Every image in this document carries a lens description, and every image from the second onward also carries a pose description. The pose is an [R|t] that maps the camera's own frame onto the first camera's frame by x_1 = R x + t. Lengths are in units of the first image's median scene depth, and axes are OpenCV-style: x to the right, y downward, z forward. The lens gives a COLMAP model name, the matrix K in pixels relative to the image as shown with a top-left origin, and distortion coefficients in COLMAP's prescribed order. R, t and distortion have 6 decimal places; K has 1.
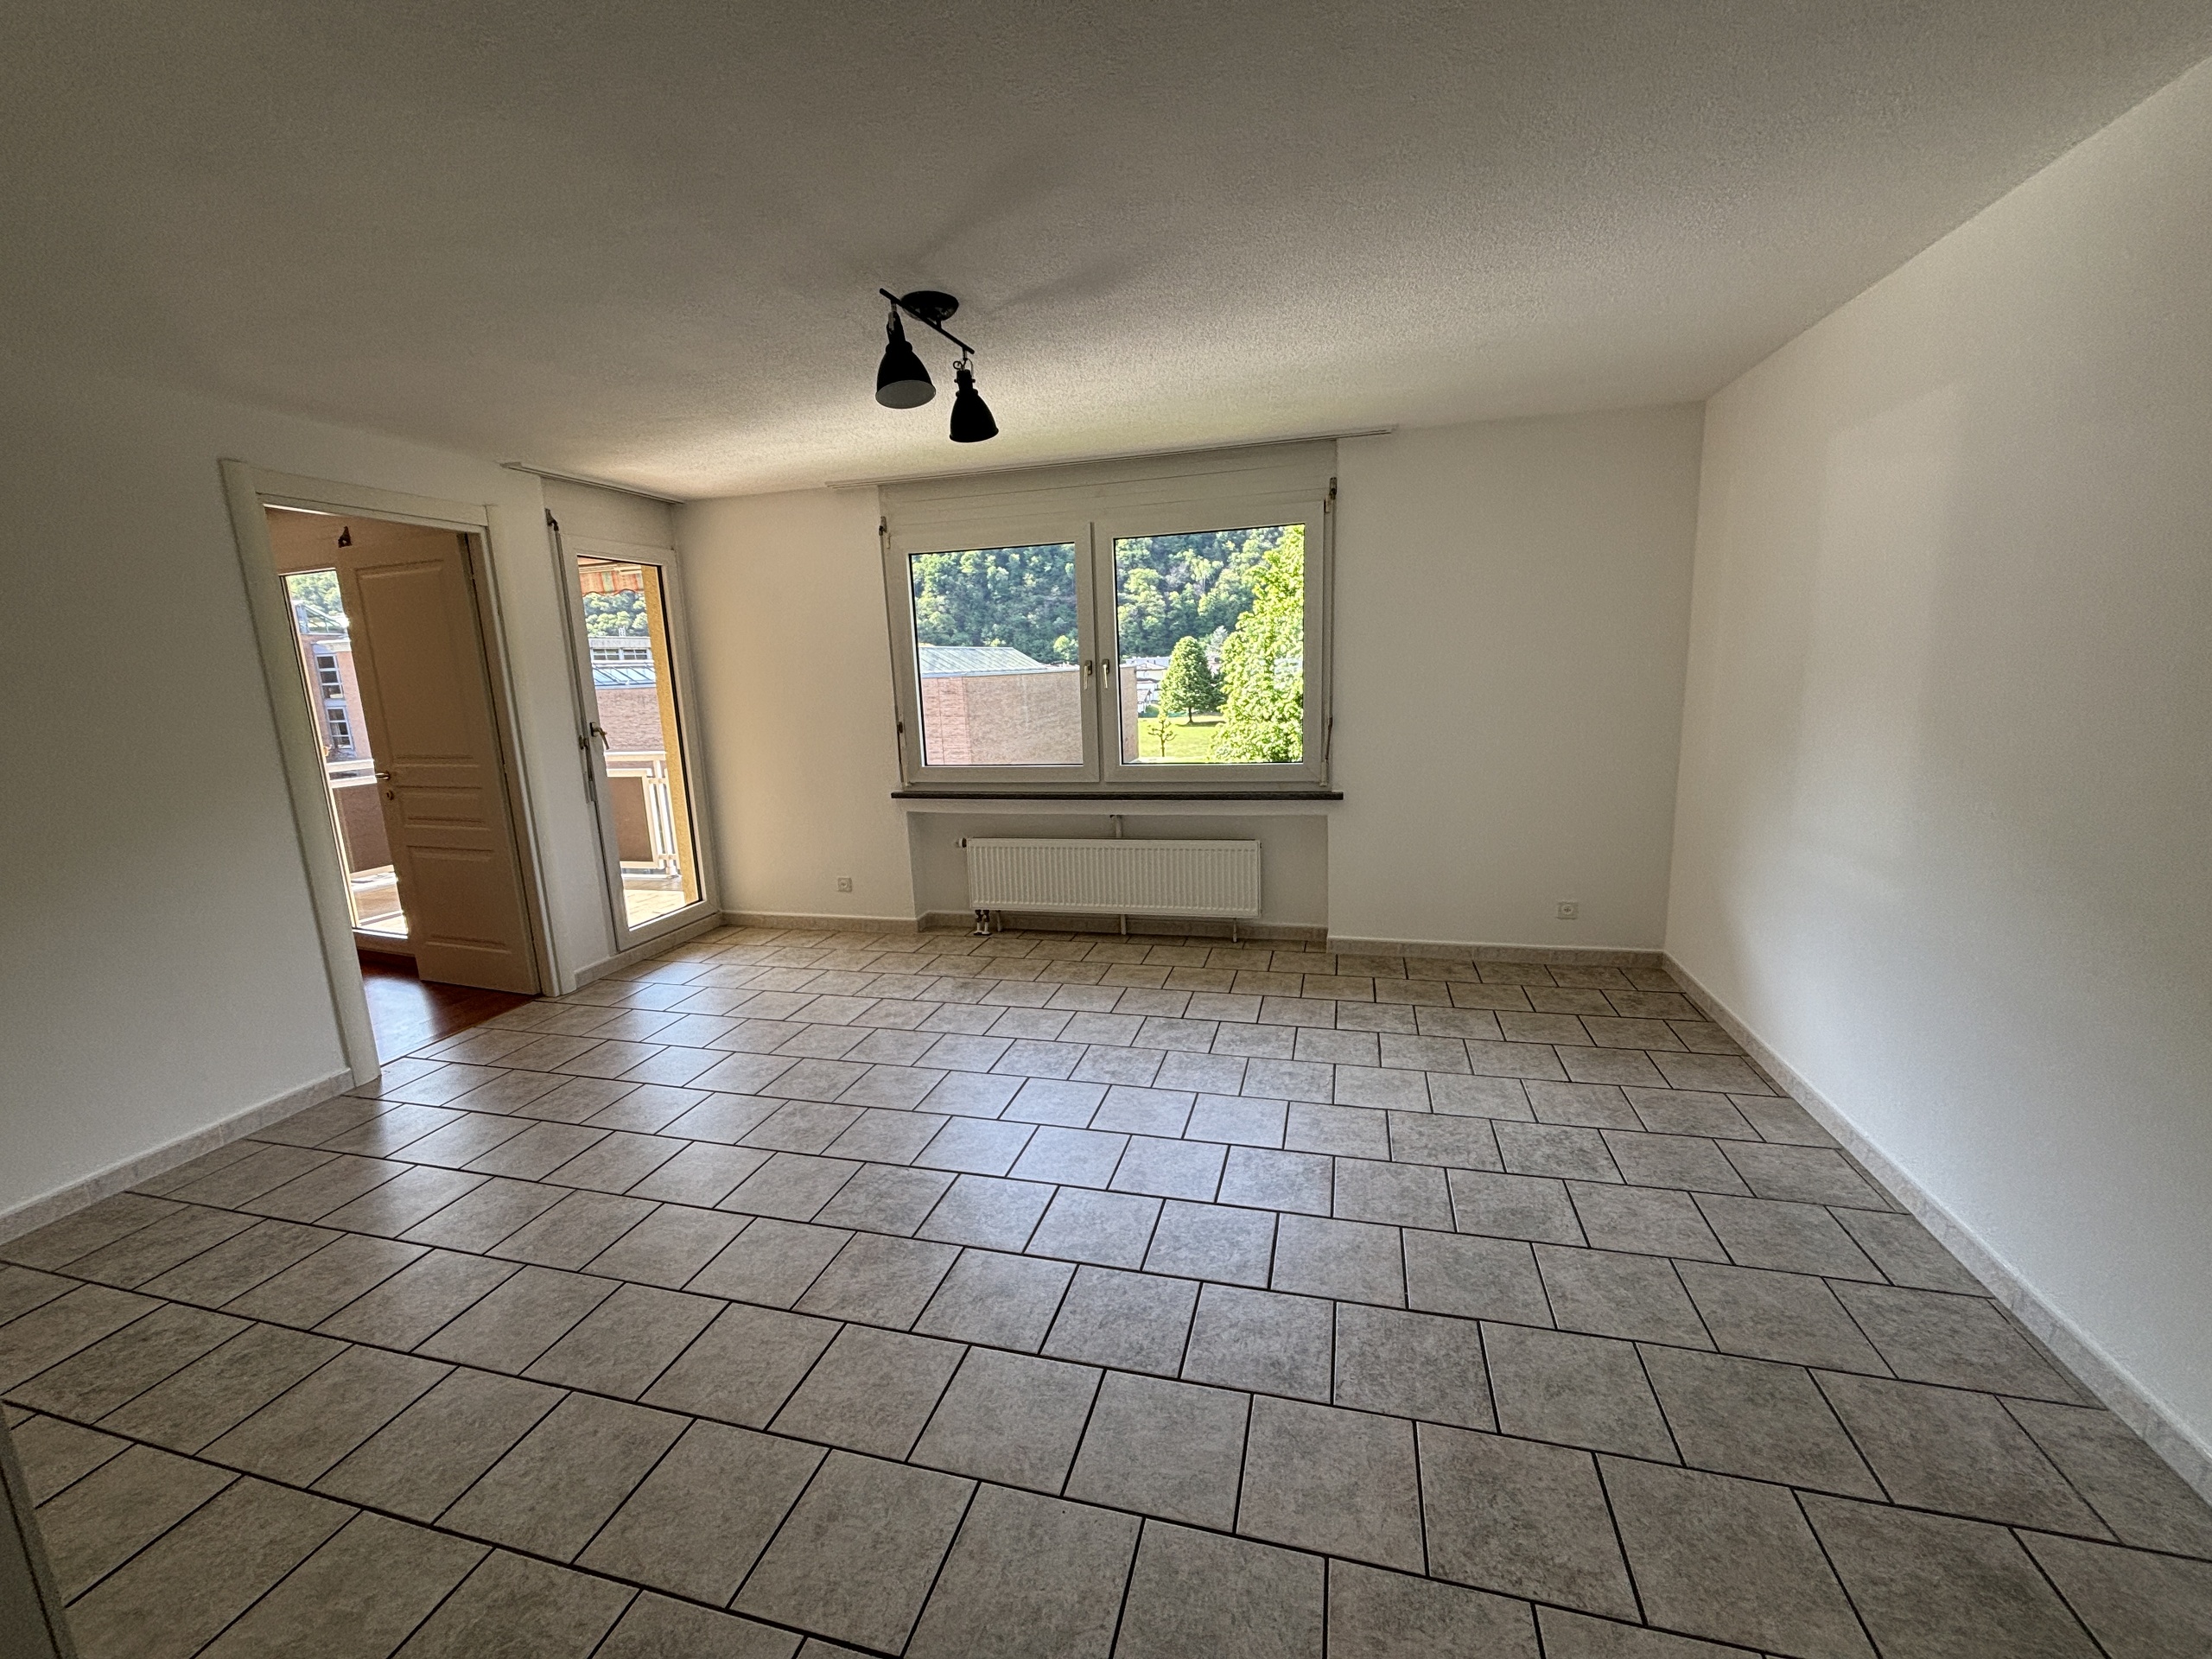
lens RADIAL K [[886.5, 0, 1106.0], [0, 886.5, 829.5], [0, 0, 1]] dist [-0.000325, -0.000036]
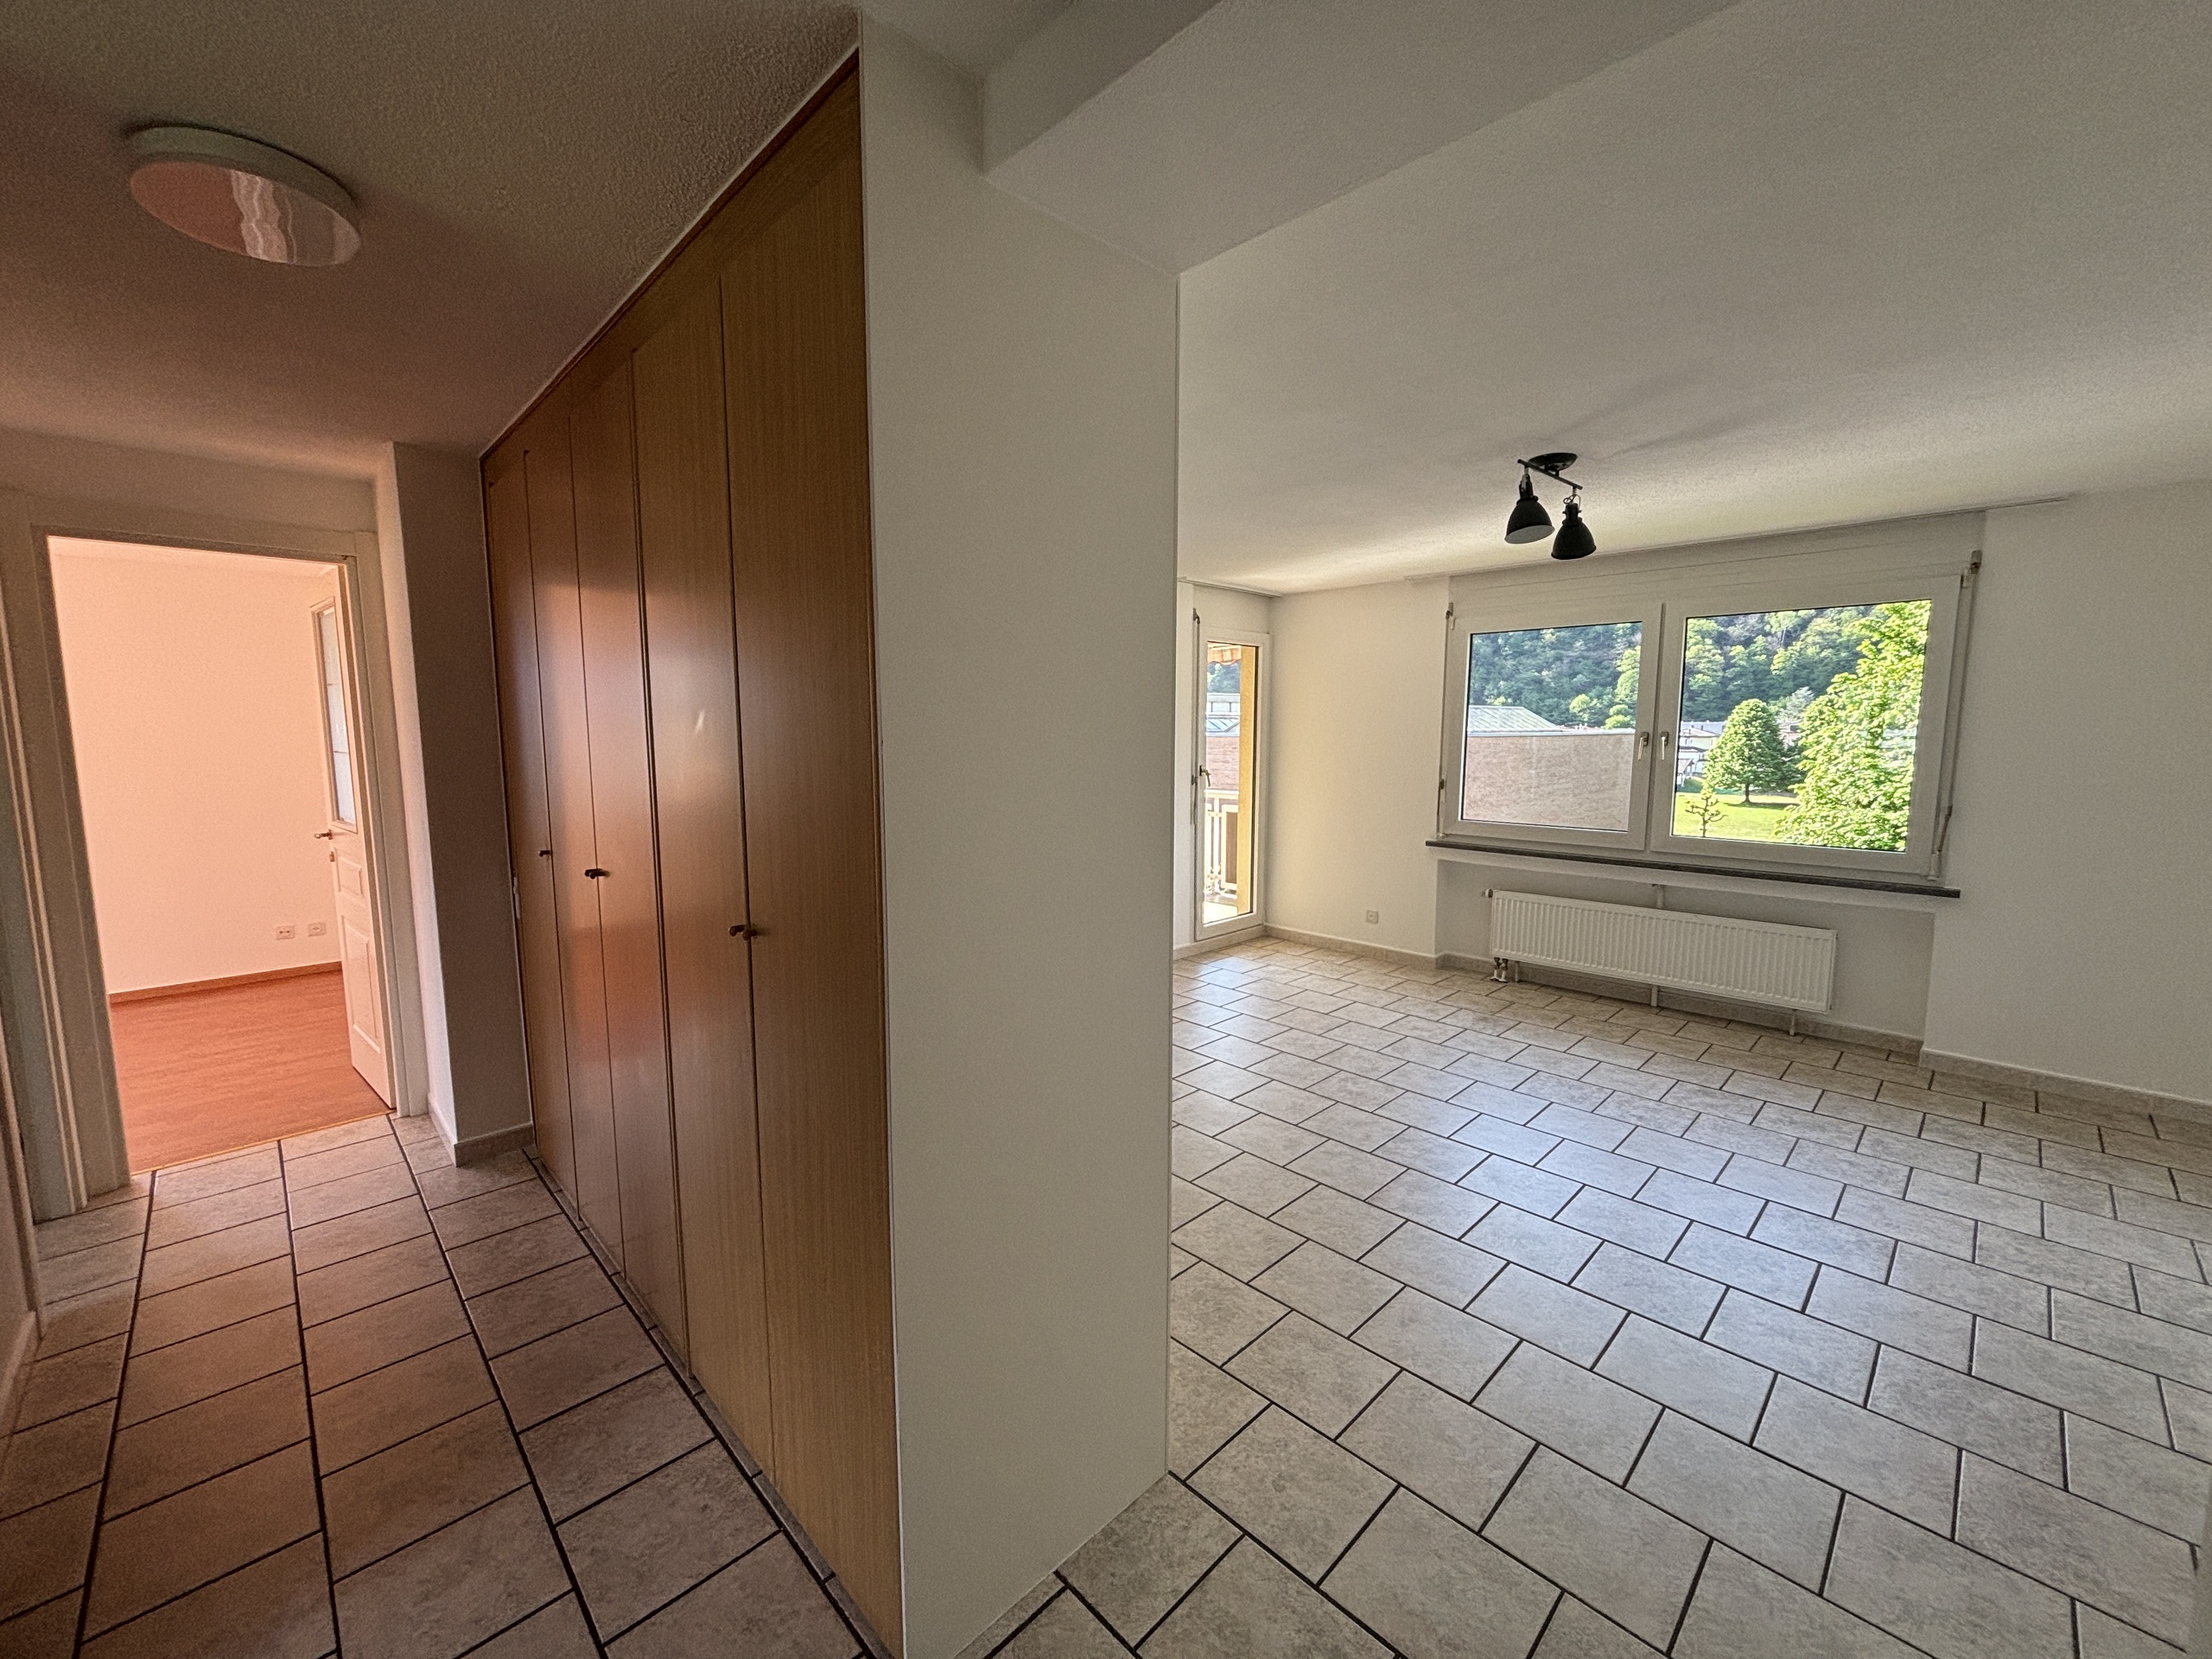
lens RADIAL K [[883.7, 0, 1106.0], [0, 883.7, 829.5], [0, 0, 1]] dist [-0.001936, 0.000082]
pose [[0.859078, 0.095497, -0.502857, -0.028949], [-0.125277, 0.991790, -0.025672, 0.025213], [0.496277, 0.085051, 0.863988, -0.184953]]
